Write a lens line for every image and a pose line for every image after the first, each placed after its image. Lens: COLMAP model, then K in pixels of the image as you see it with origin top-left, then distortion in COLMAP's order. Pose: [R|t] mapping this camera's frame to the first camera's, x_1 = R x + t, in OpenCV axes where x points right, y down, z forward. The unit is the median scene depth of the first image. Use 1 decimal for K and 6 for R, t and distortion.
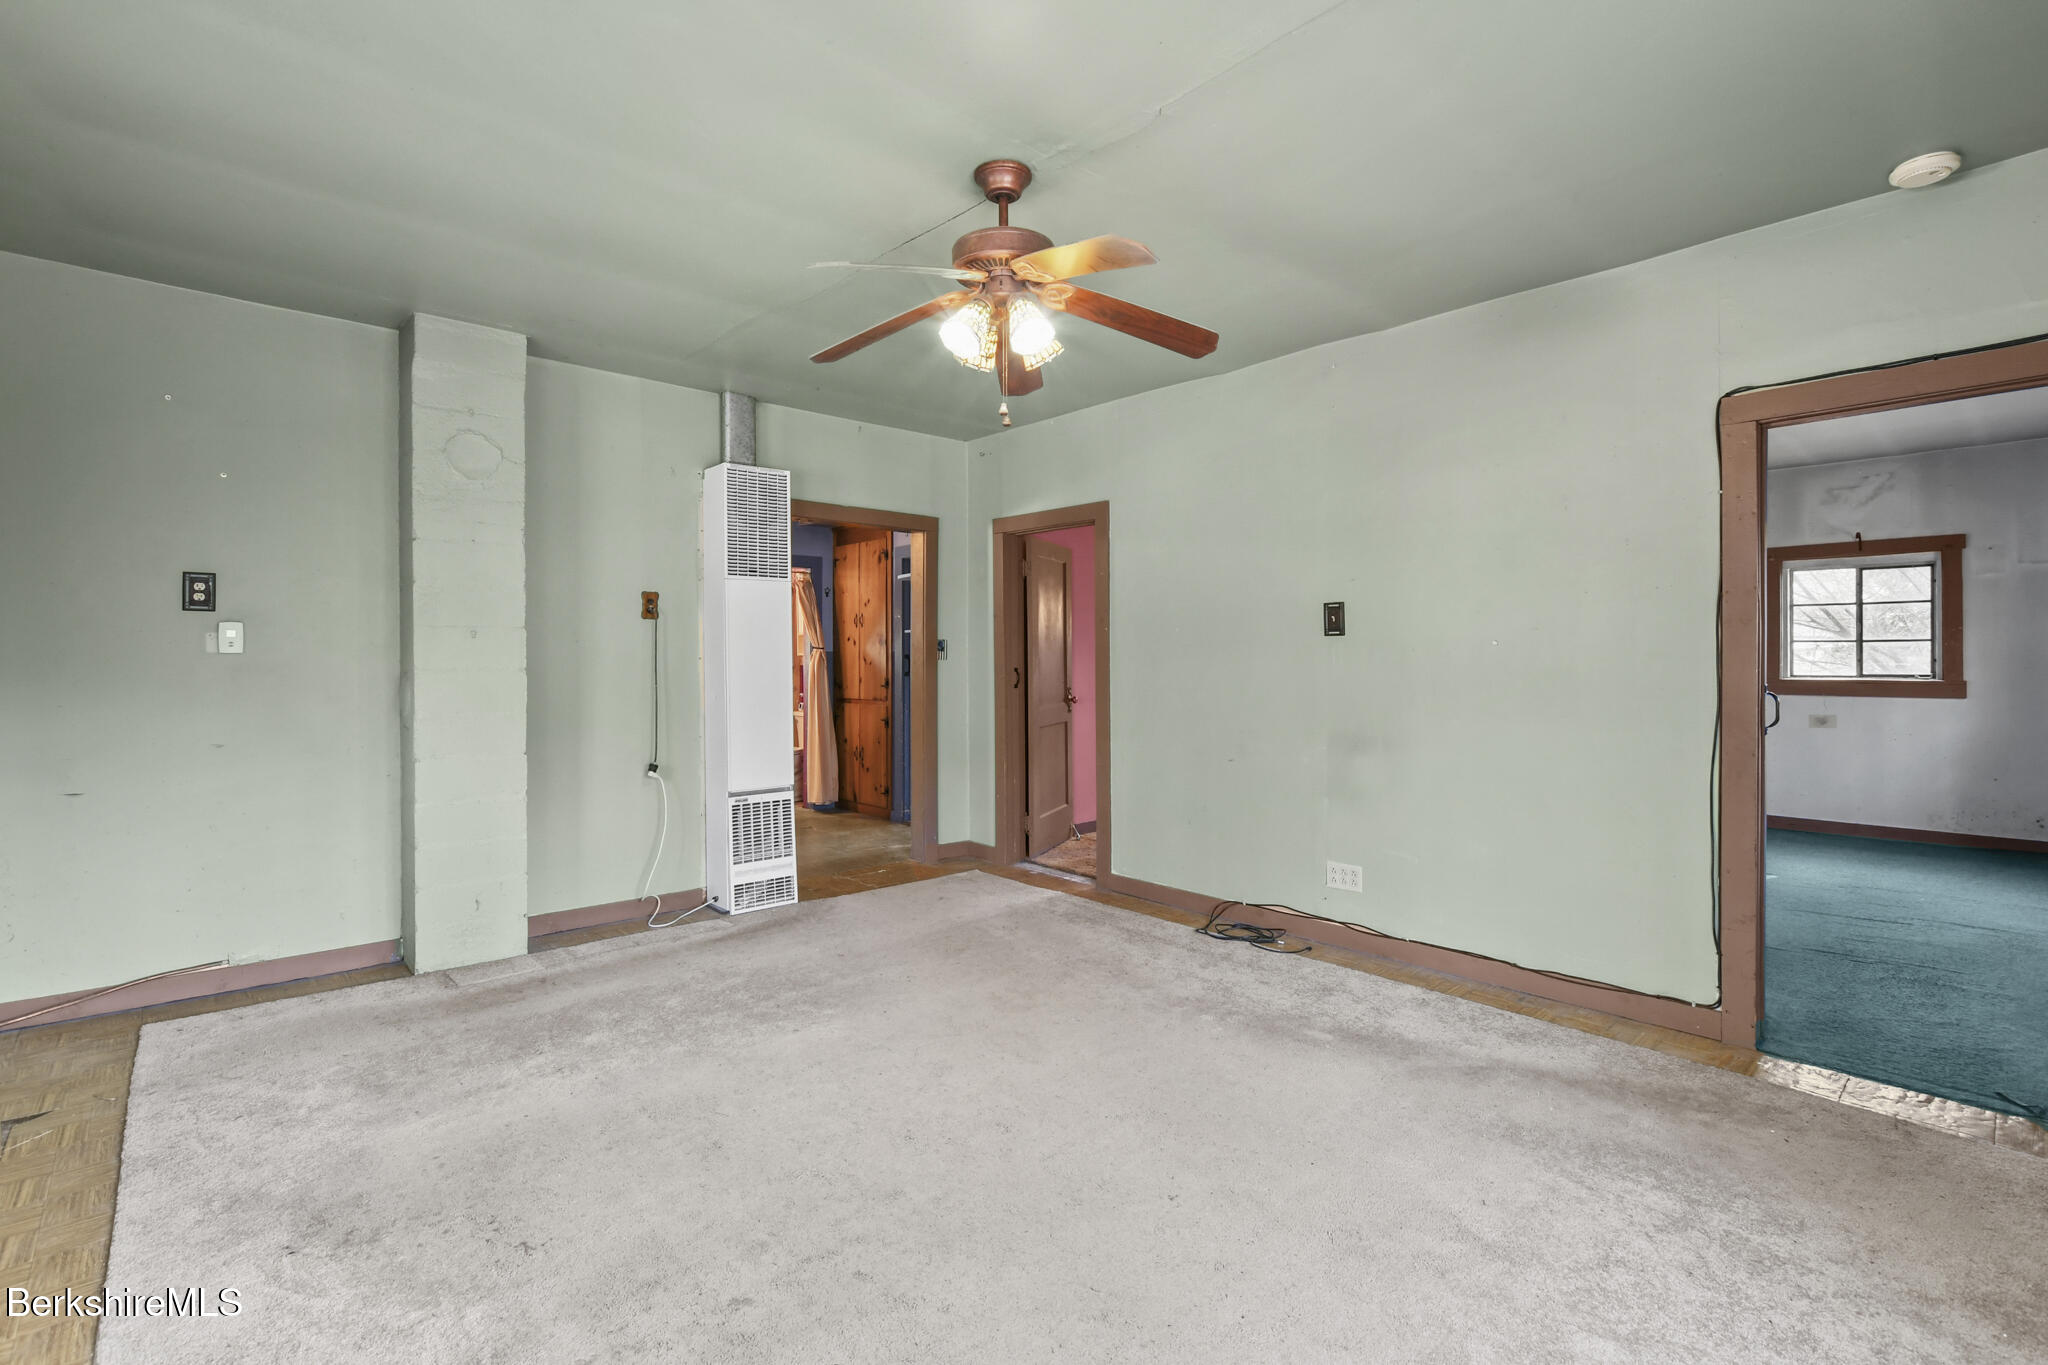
lens RADIAL K [[955.8, 0, 1003.9], [0, 955.8, 667.4], [0, 0, 1]] dist [-0.002517, 0.002305]
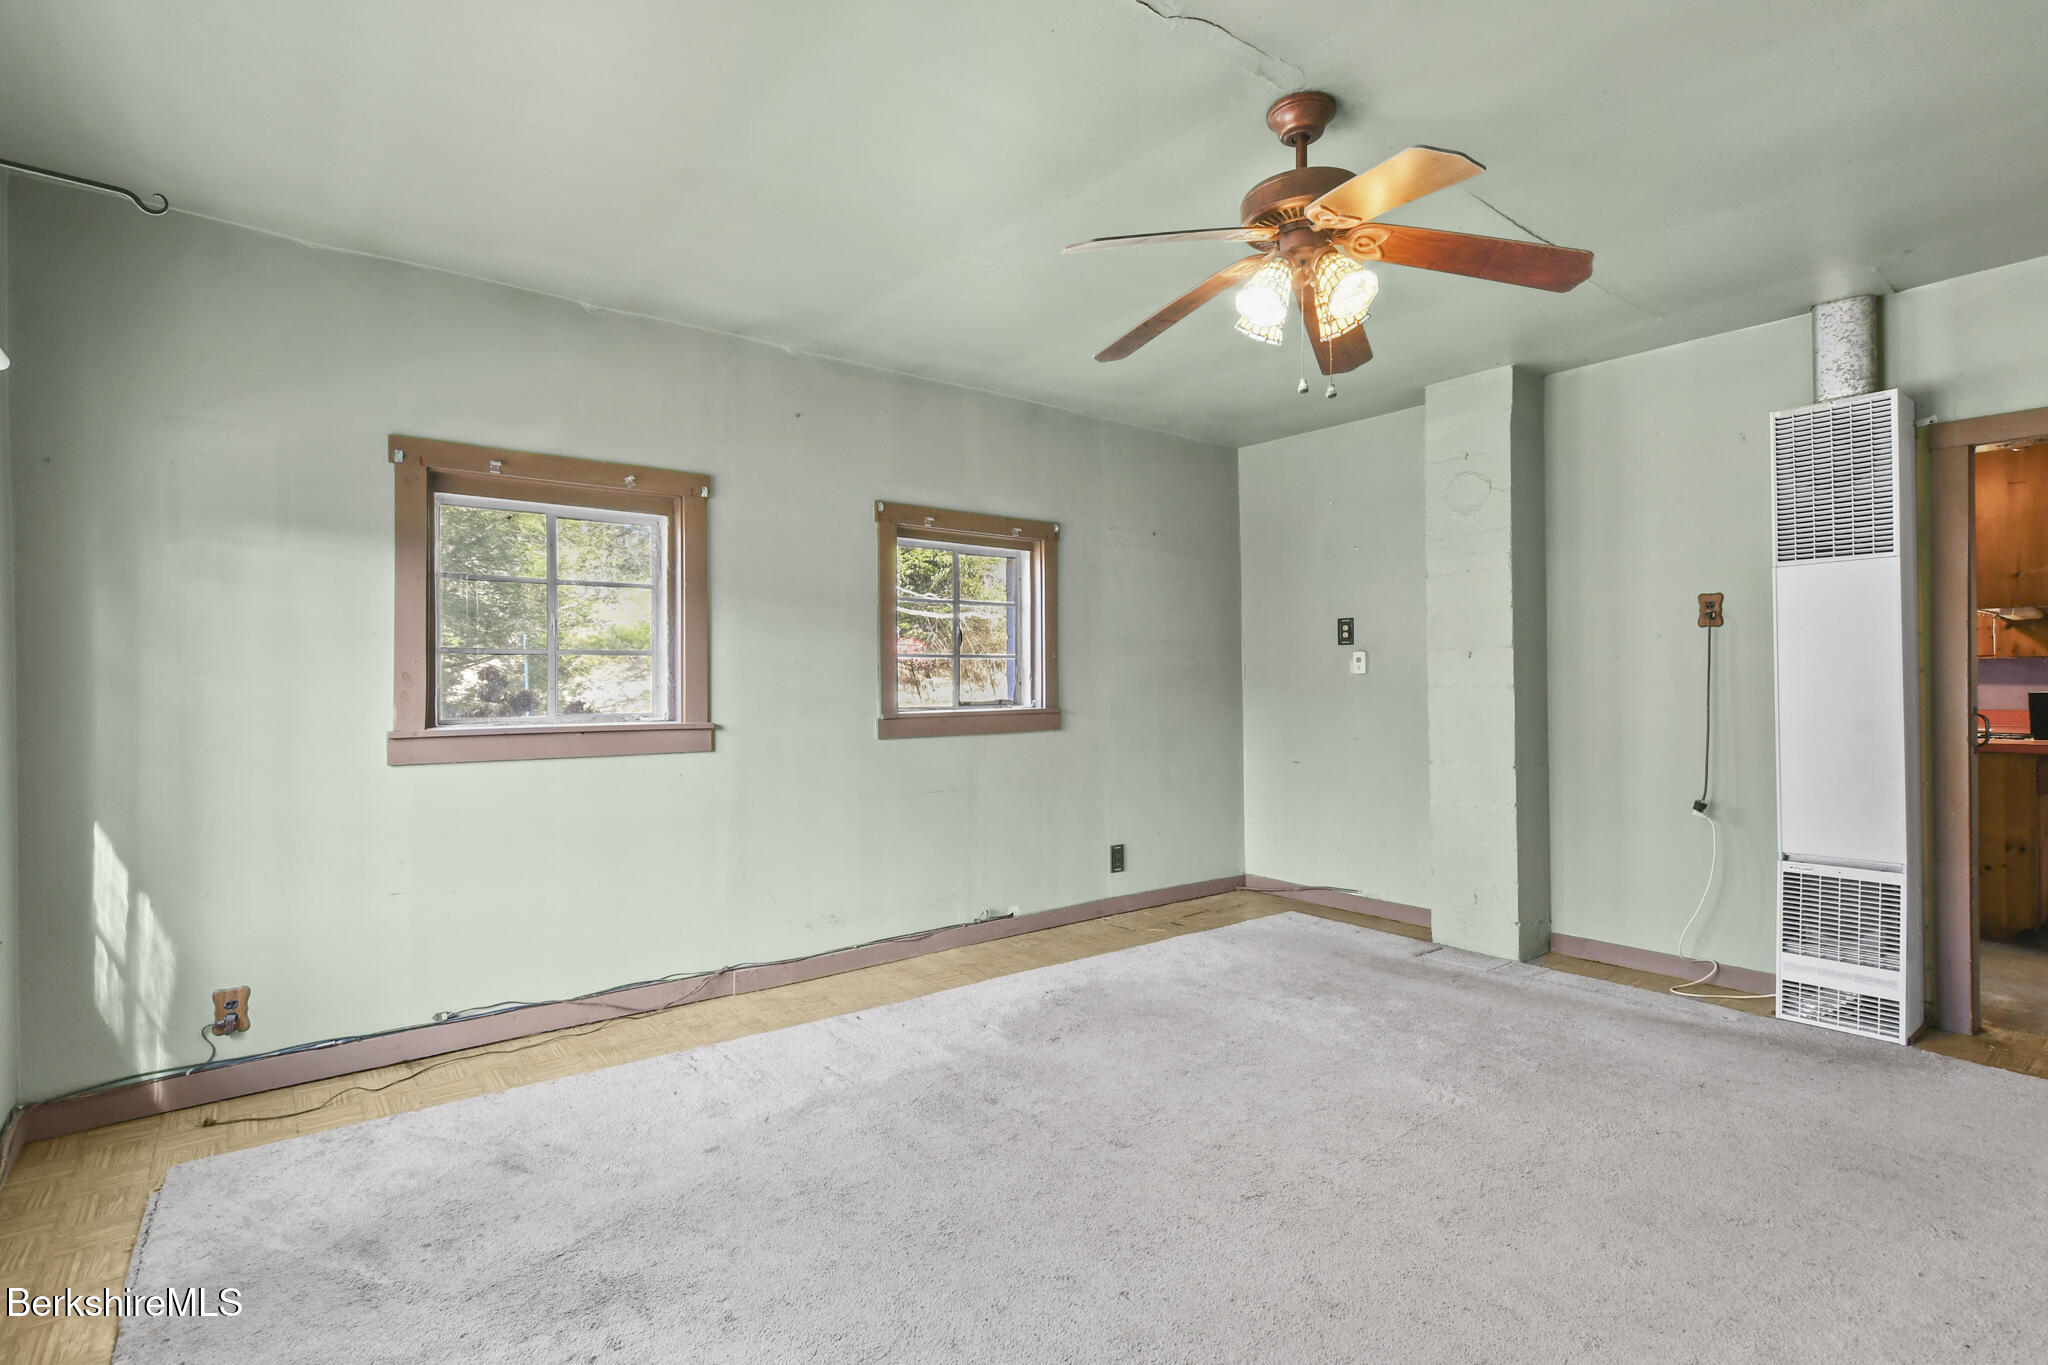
lens RADIAL K [[970.7, 0, 1016.4], [0, 970.7, 690.8], [0, 0, 1]] dist [-0.003326, -0.000071]
pose [[-0.061564, 0.009014, -0.998062, 0.583242], [-0.002512, 0.999955, 0.009186, -0.001415], [0.998100, 0.003073, -0.061538, 0.524402]]
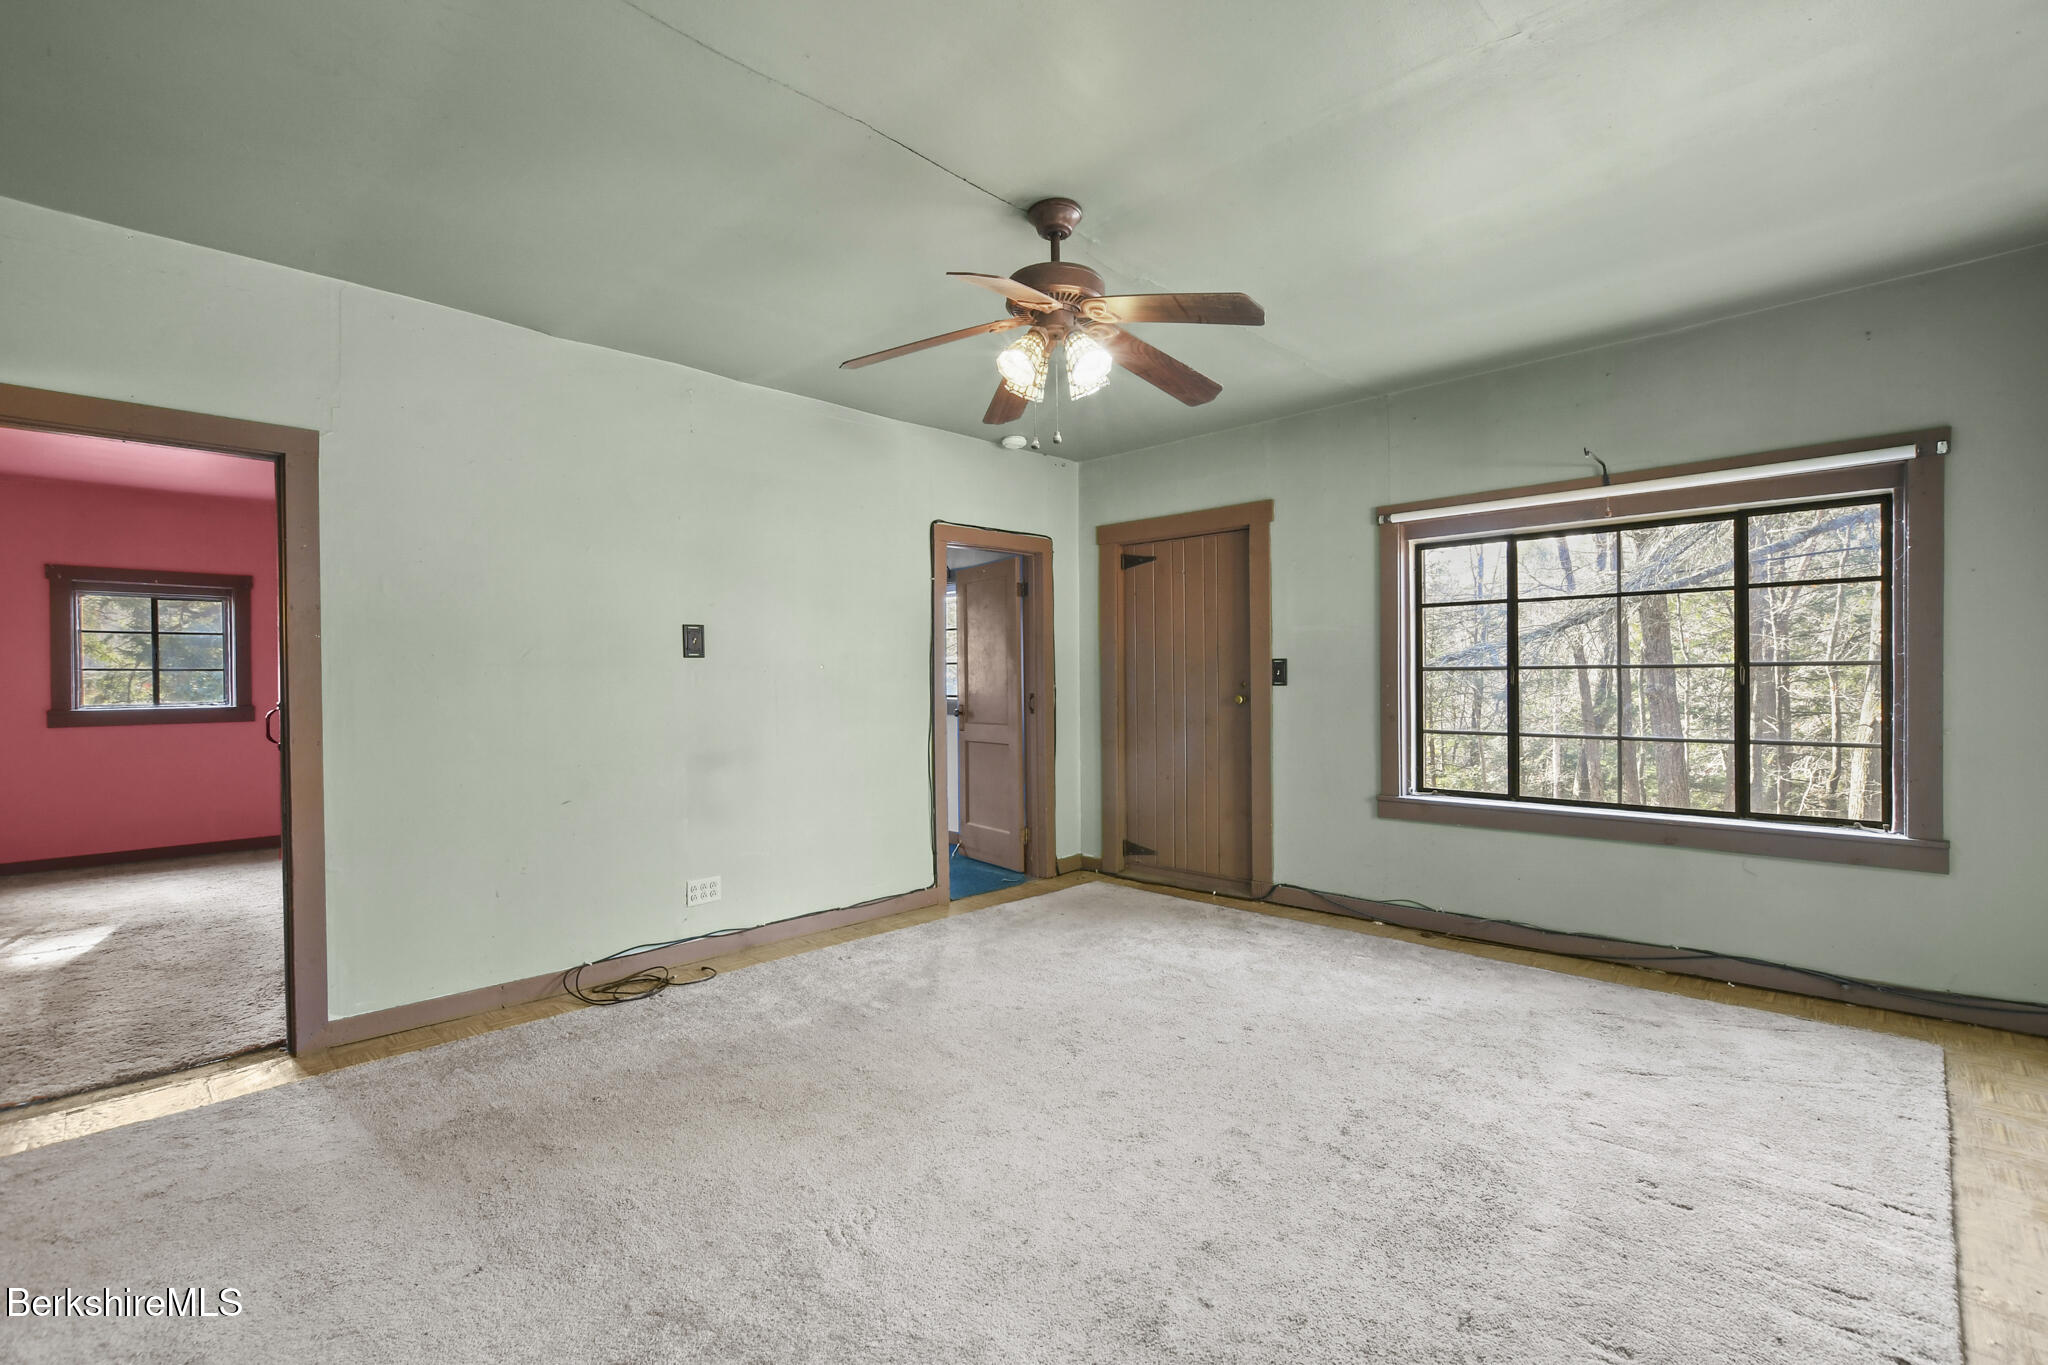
lens RADIAL K [[920.4, 0, 1023.9], [0, 920.4, 680.2], [0, 0, 1]] dist [-0.009419, 0.003652]
pose [[-0.077102, -0.000922, 0.997023, -0.670041], [0.021688, 0.999761, 0.002602, -0.003843], [-0.996787, 0.021824, -0.077064, 0.737538]]
